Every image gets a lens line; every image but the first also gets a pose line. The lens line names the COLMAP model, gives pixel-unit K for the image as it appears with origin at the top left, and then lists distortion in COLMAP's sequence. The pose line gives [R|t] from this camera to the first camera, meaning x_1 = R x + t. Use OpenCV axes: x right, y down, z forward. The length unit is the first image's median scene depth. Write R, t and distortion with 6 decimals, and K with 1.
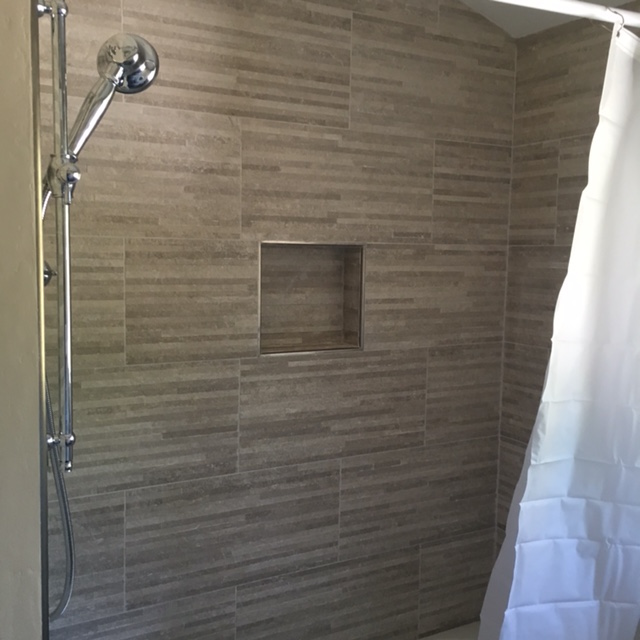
lens RADIAL K [[739.8, 0, 318.0], [0, 739.8, 320.1], [0, 0, 1]] dist [0.054861, 0.000000]
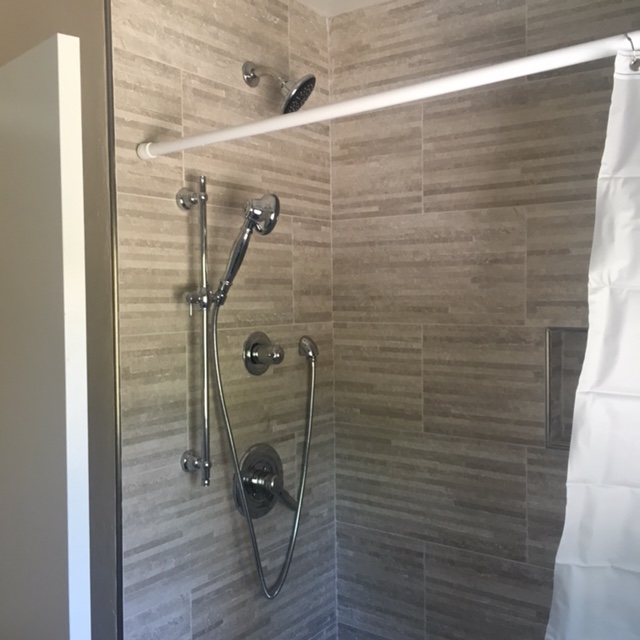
lens RADIAL K [[739.8, 0, 317.3], [0, 739.8, 319.2], [0, 0, 1]] dist [0.054861, 0.000000]
pose [[0.403808, 0.012065, -0.914764, 0.721134], [-0.074240, 0.997047, -0.019622, -0.079525], [0.911827, 0.075835, 0.403511, 0.350868]]
